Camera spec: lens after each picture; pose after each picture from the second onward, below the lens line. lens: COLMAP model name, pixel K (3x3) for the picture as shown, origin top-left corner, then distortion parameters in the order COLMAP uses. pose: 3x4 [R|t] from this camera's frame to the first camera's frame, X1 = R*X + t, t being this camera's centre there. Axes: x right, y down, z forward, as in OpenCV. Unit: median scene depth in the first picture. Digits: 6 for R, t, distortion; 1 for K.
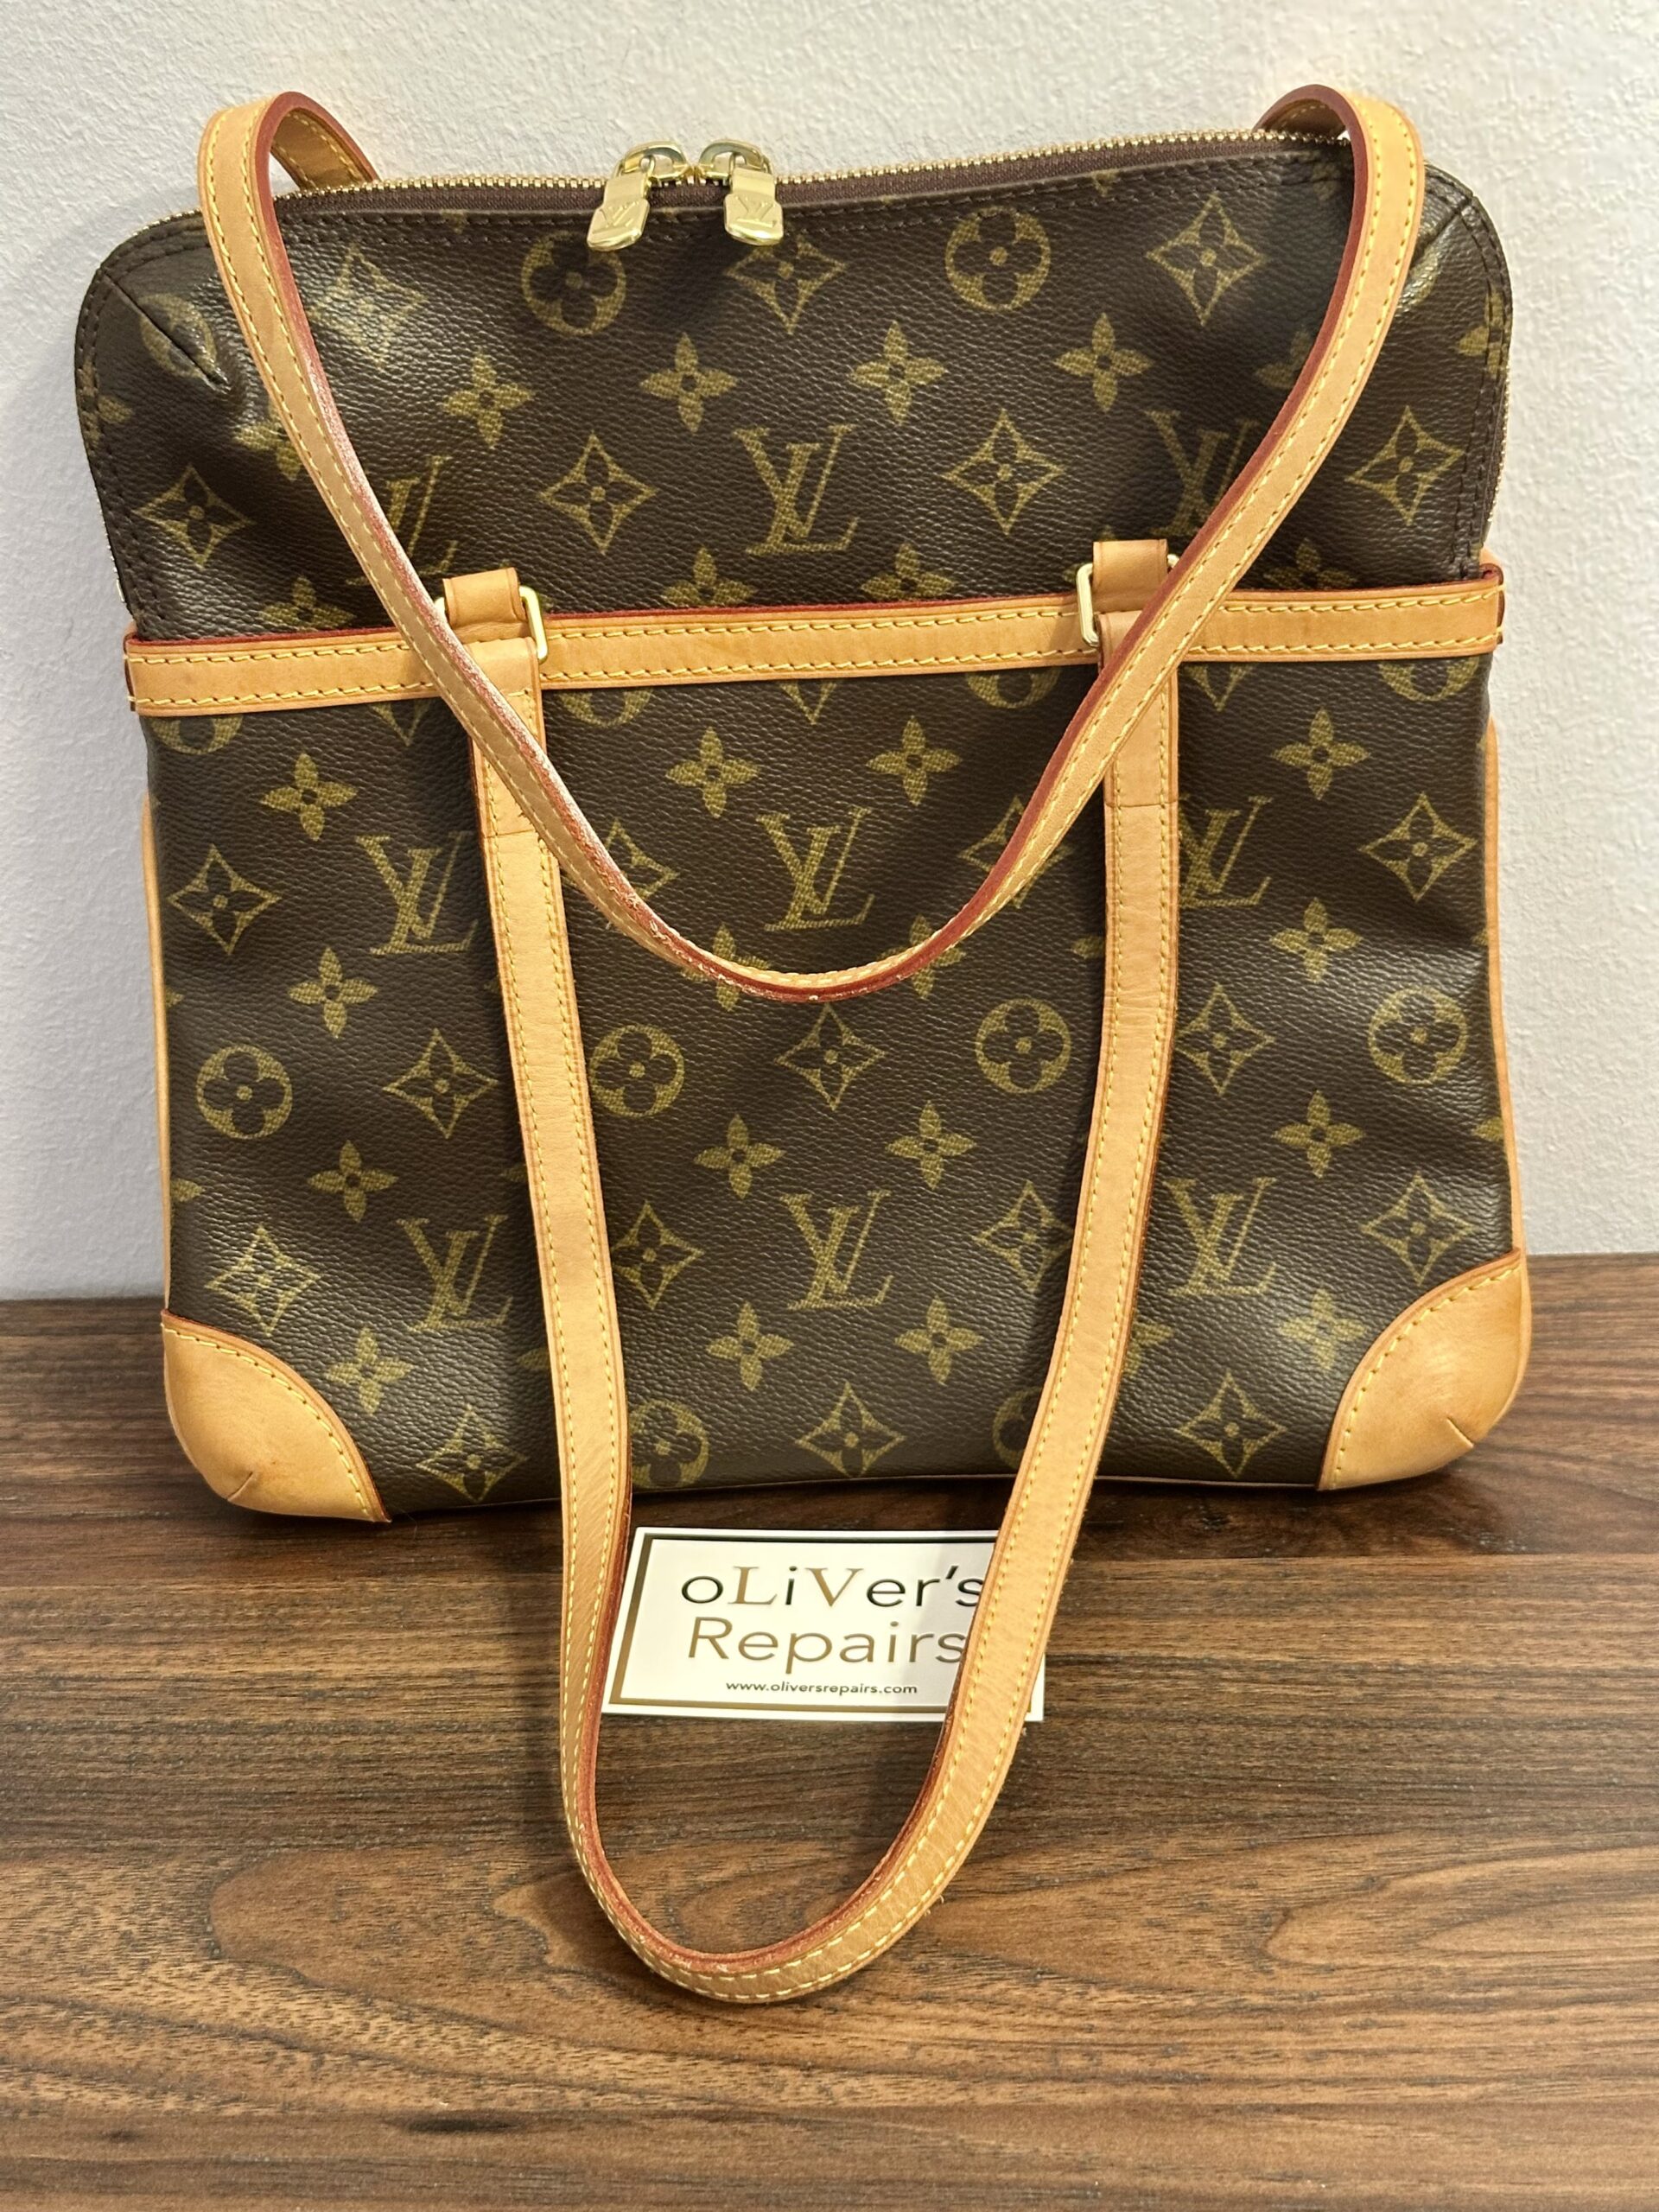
lens RADIAL K [[3296.4, 0, 833.5], [0, 3296.4, 1105.2], [0, 0, 1]] dist [0.102232, 0.000000]
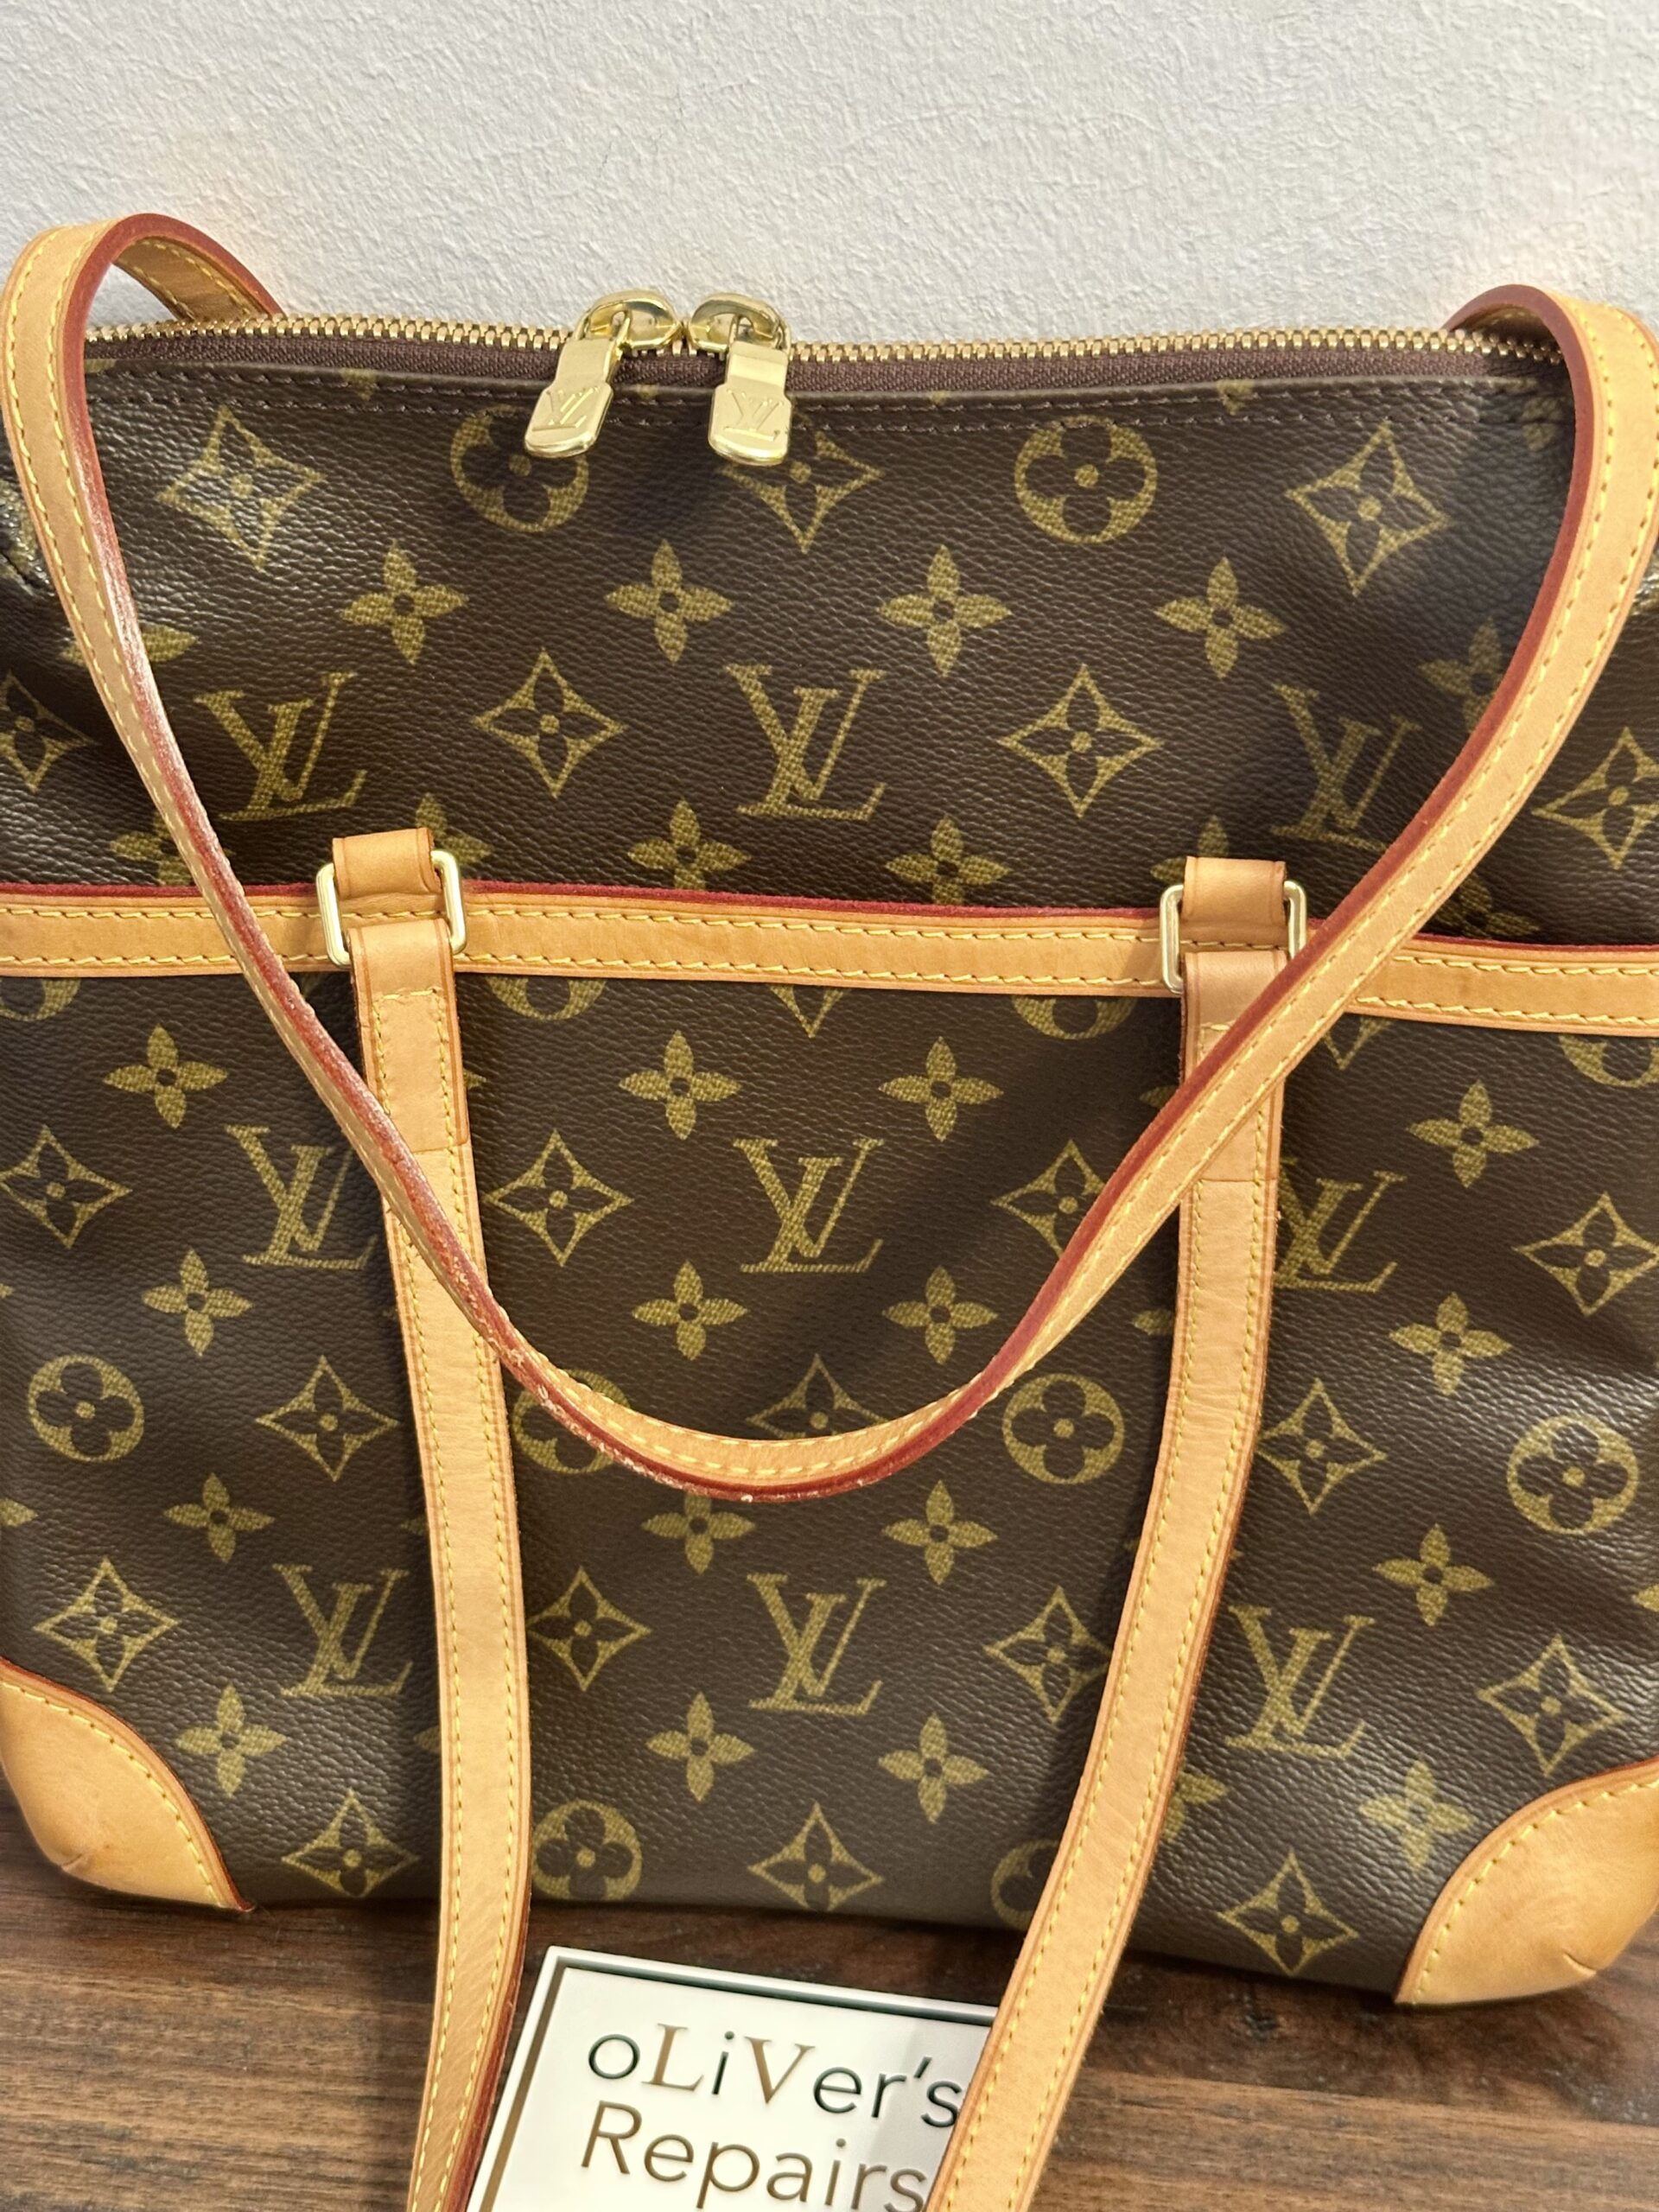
lens RADIAL K [[3296.4, 0, 829.1], [0, 3296.4, 1114.6], [0, 0, 1]] dist [0.102232, 0.000000]
pose [[0.994176, 0.079615, -0.072637, 0.055251], [-0.068528, 0.987190, 0.144080, -0.209044], [0.083177, -0.138263, 0.986897, 0.239837]]
